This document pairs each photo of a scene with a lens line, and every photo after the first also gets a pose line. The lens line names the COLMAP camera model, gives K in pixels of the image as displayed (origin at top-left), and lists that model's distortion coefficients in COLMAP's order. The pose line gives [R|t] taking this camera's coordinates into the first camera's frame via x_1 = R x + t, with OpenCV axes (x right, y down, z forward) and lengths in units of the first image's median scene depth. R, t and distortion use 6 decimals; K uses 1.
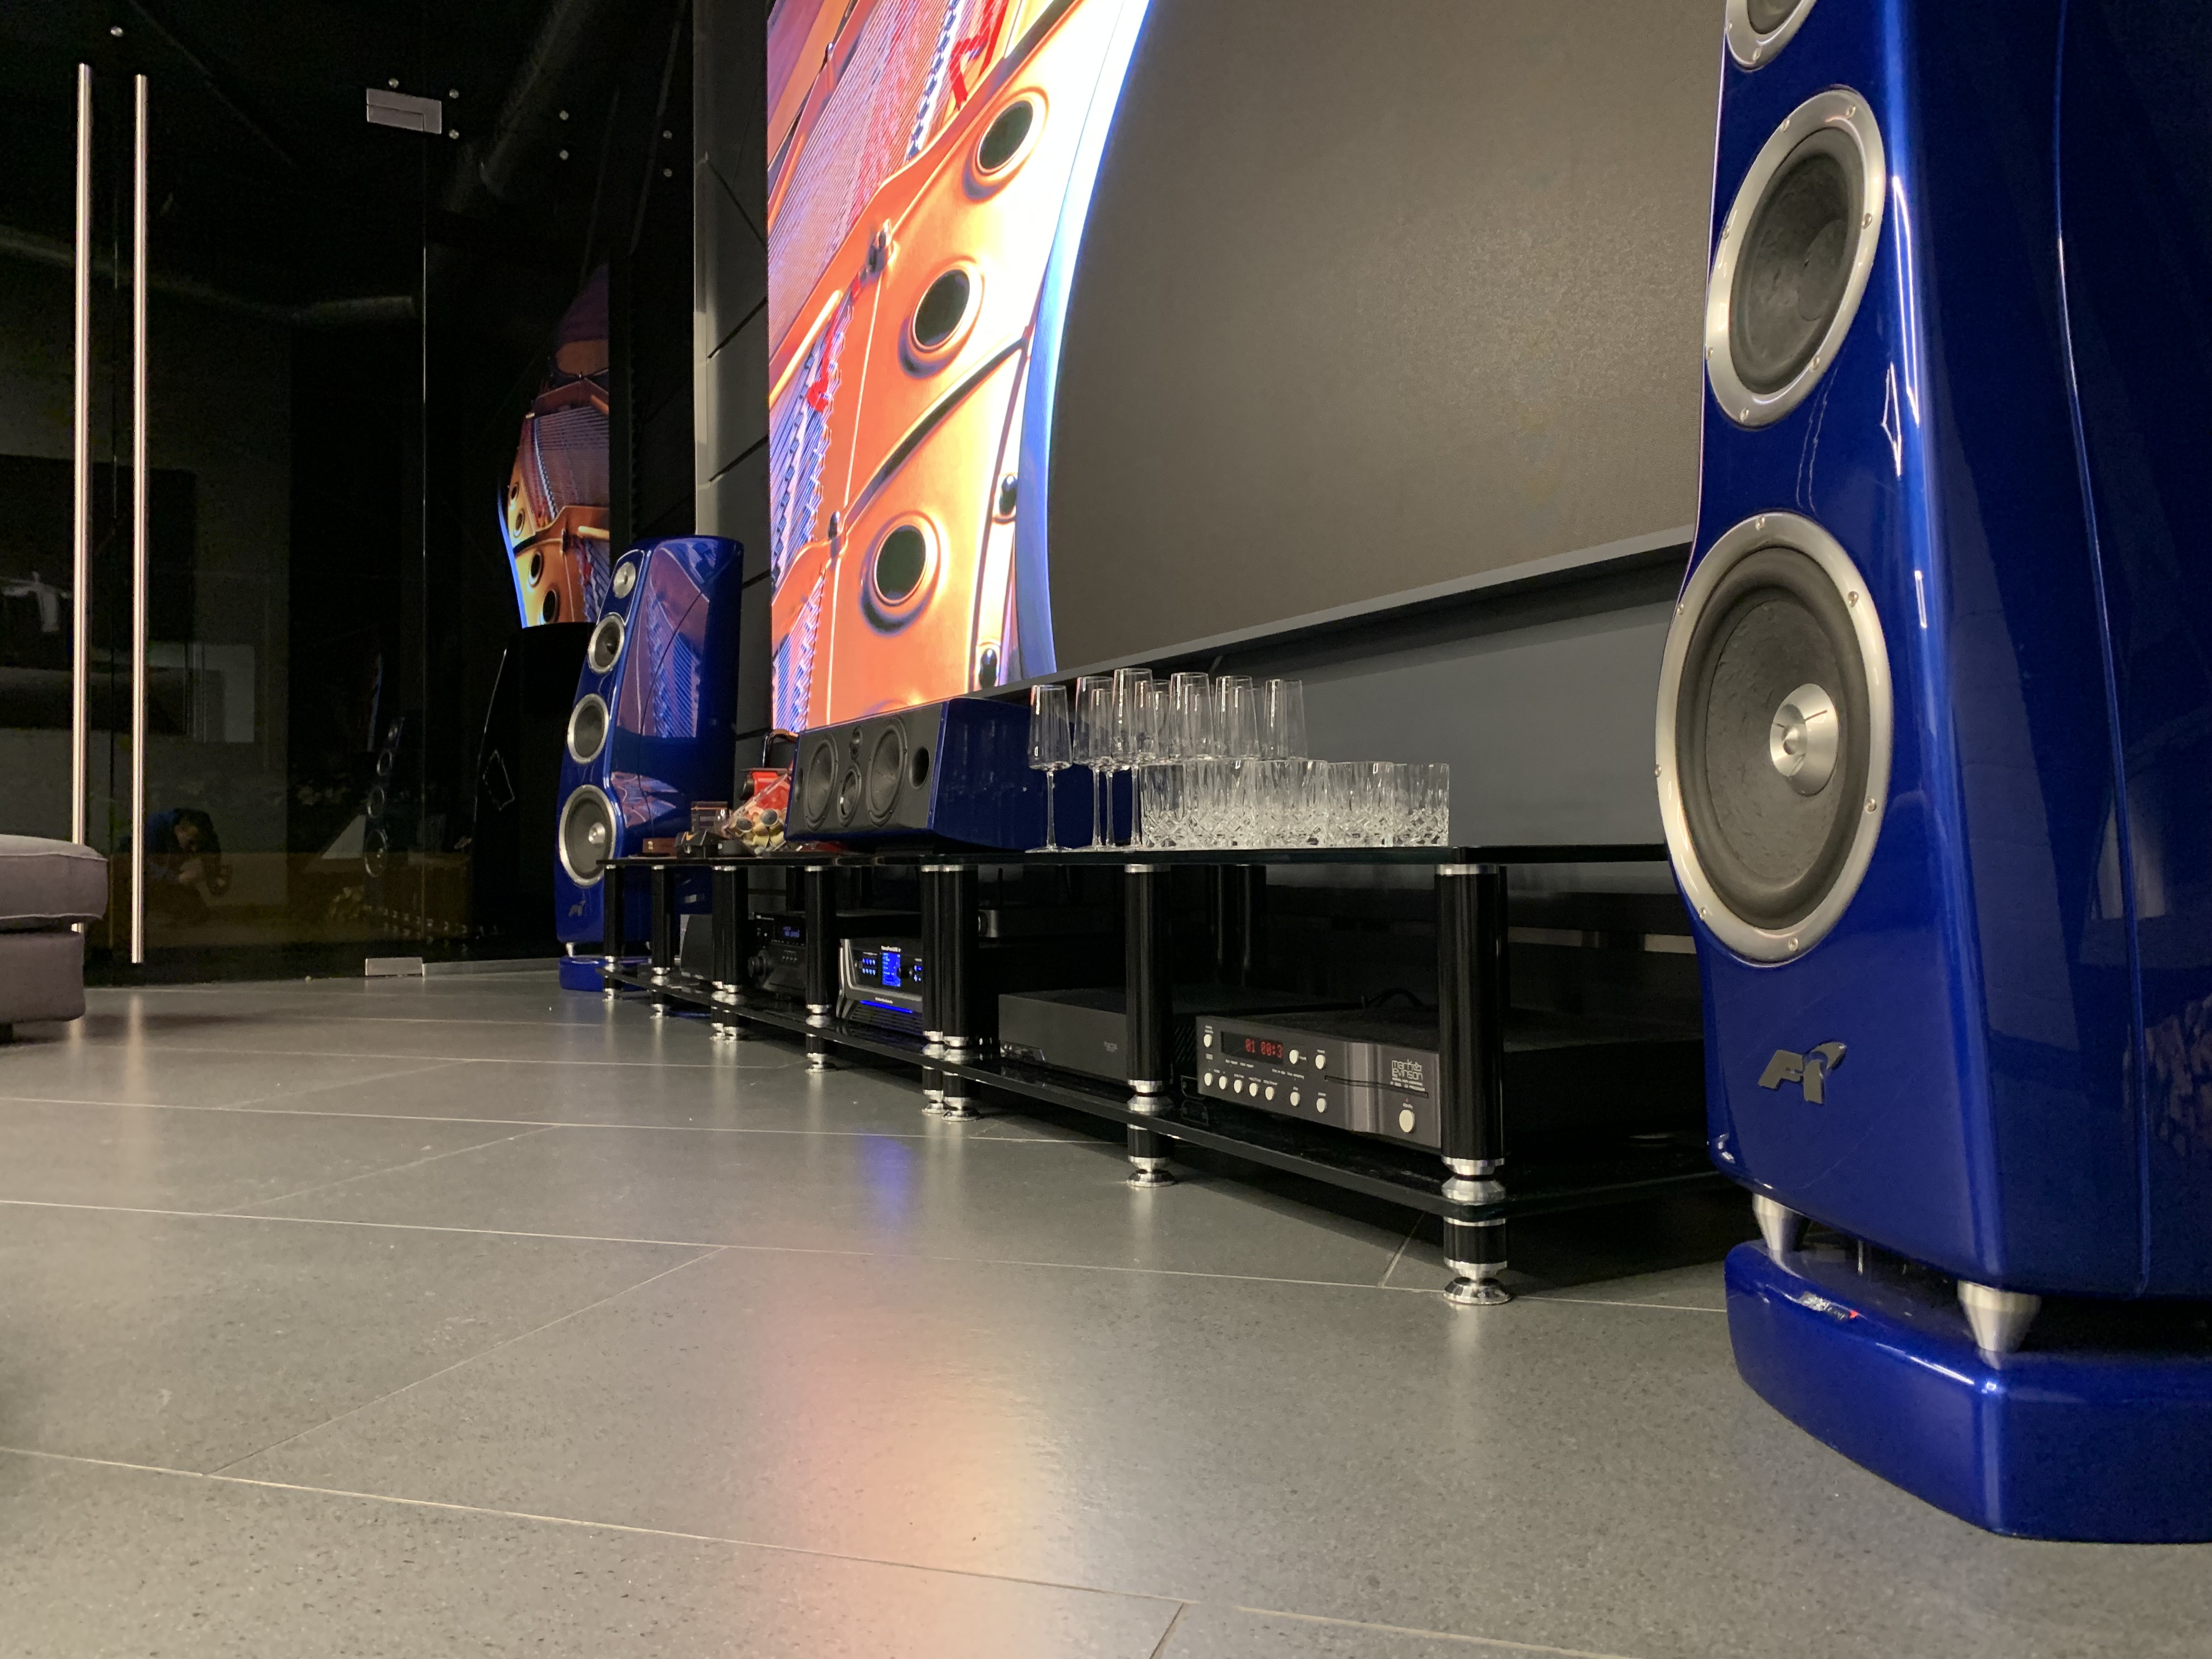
lens RADIAL K [[1624.2, 0, 1191.0], [0, 1624.2, 851.6], [0, 0, 1]] dist [0.081019, -0.178682]
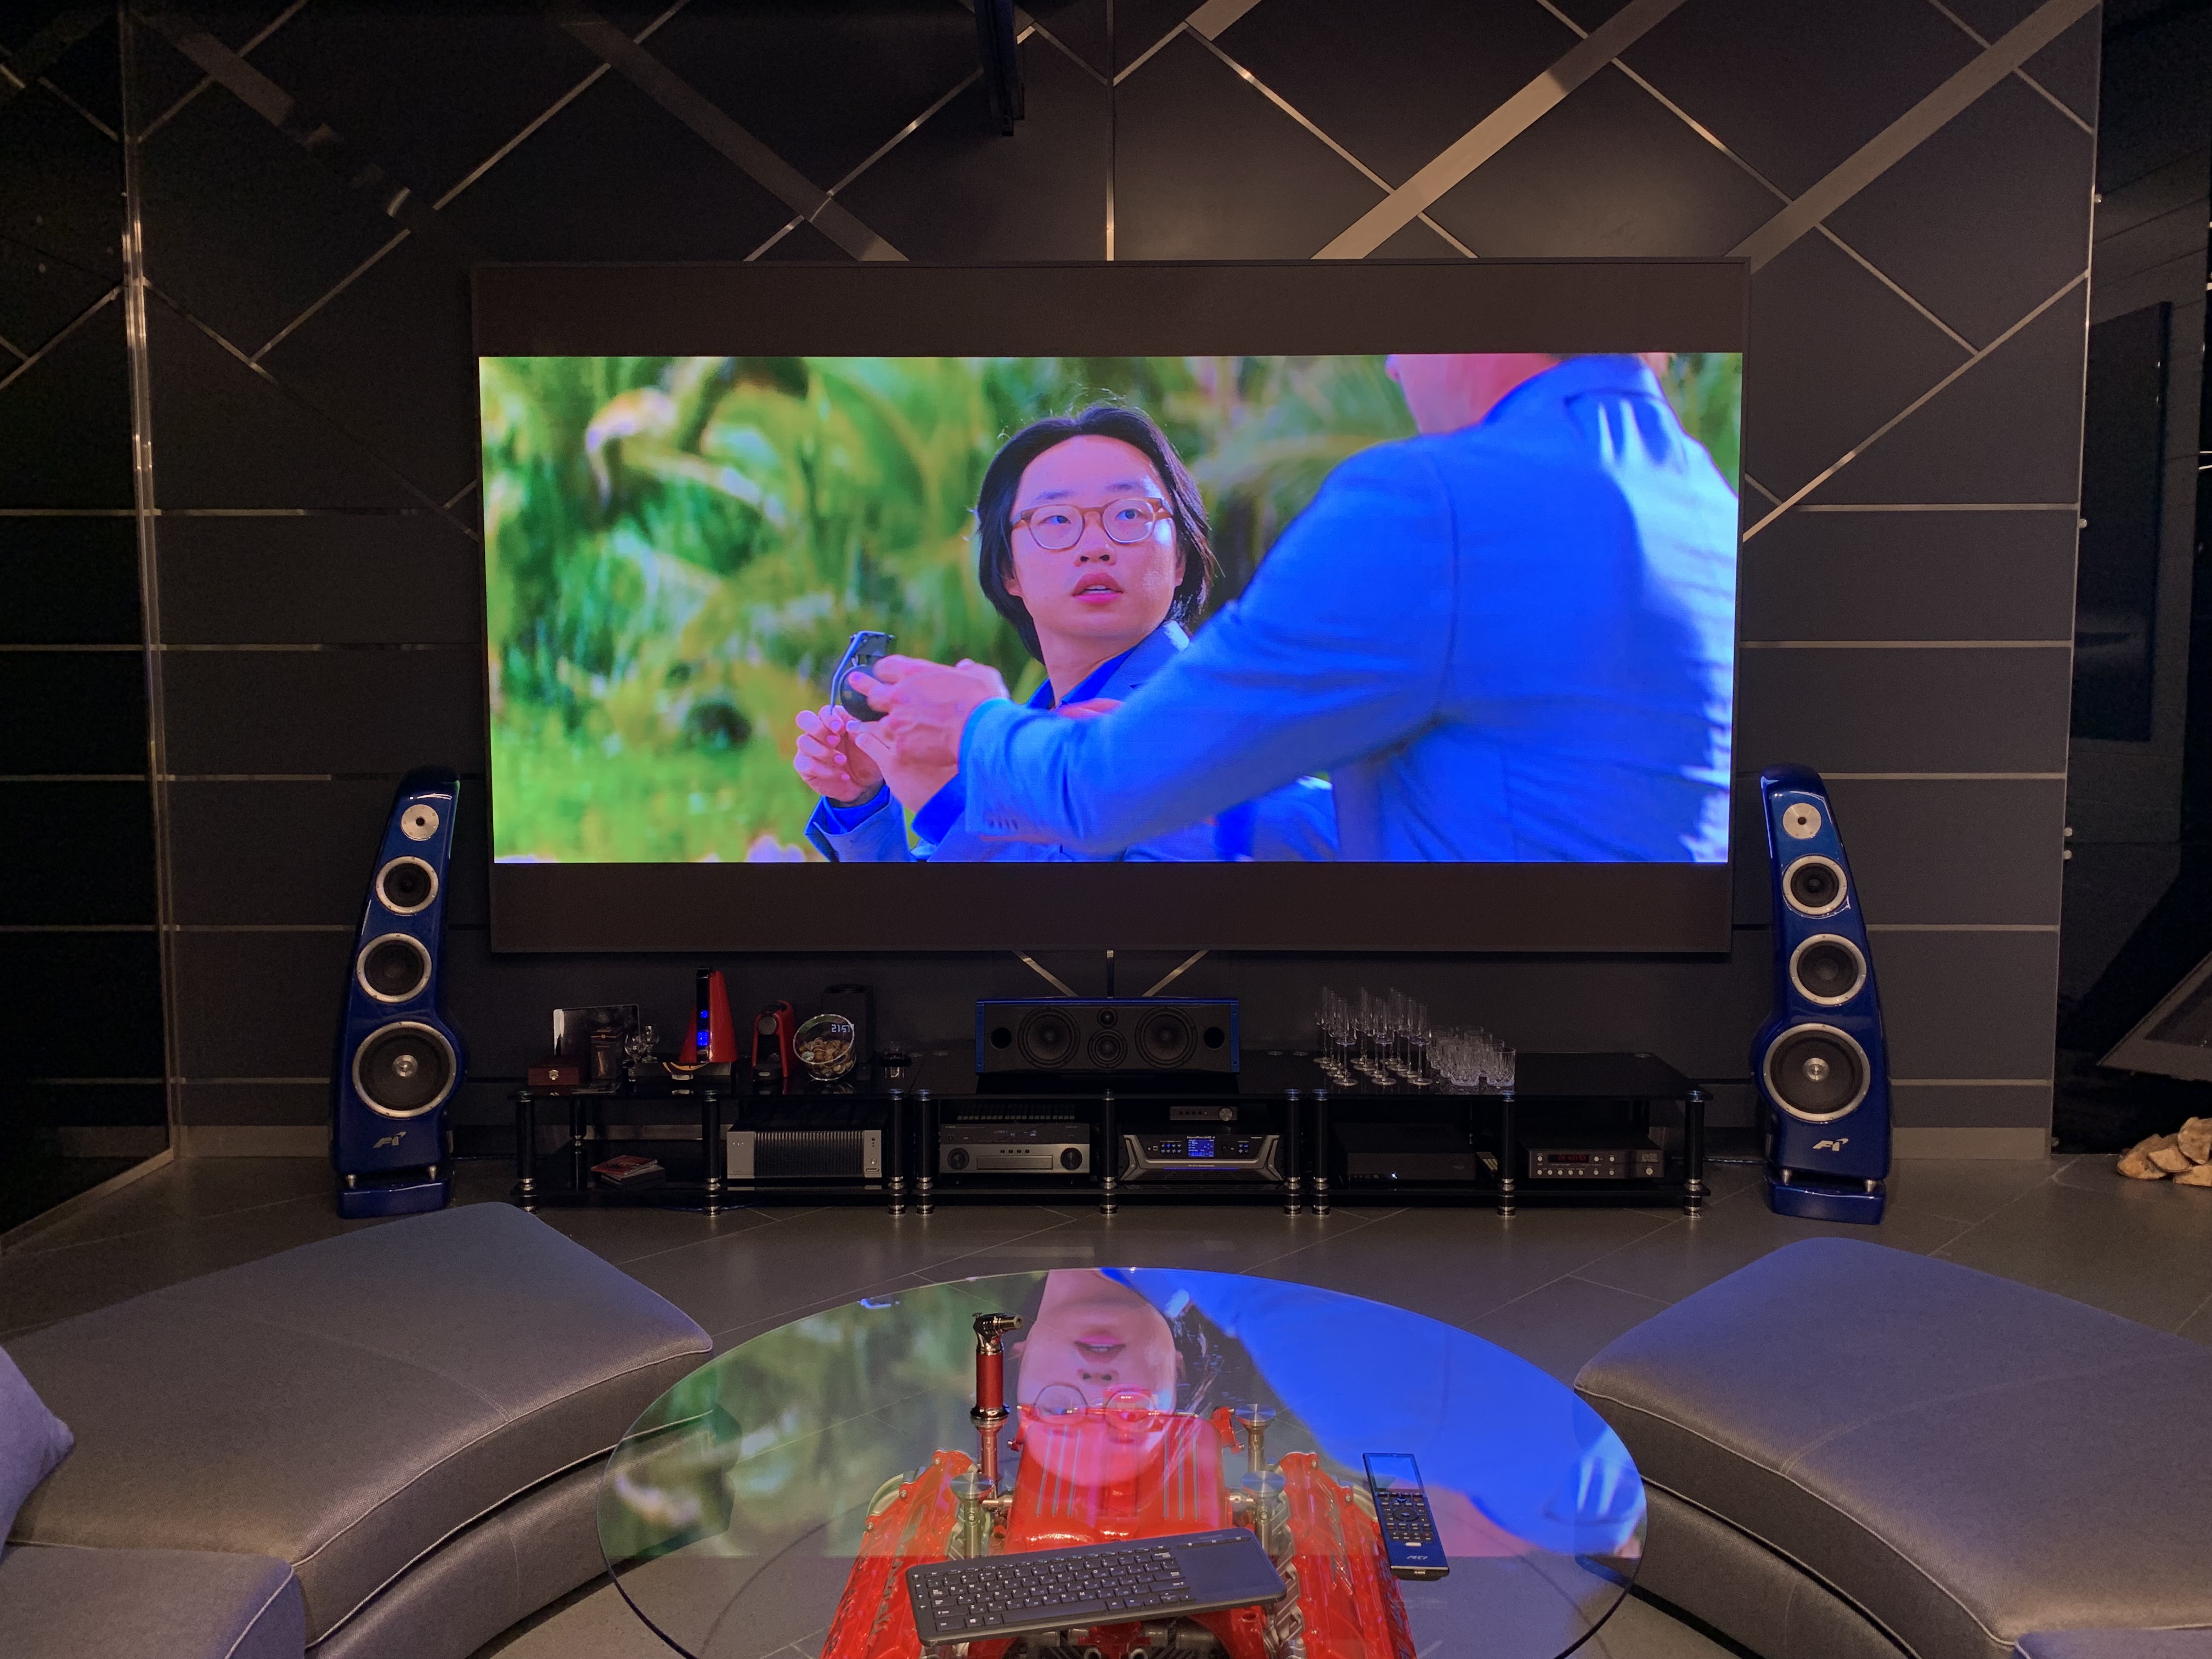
lens RADIAL K [[1671.3, 0, 1106.0], [0, 1671.3, 829.5], [0, 0, 1]] dist [0.074756, -0.121424]
pose [[0.488510, -0.075336, 0.869300, -1.359026], [-0.011094, 0.995649, 0.092520, -0.338544], [-0.872488, -0.054841, 0.485548, 0.144730]]
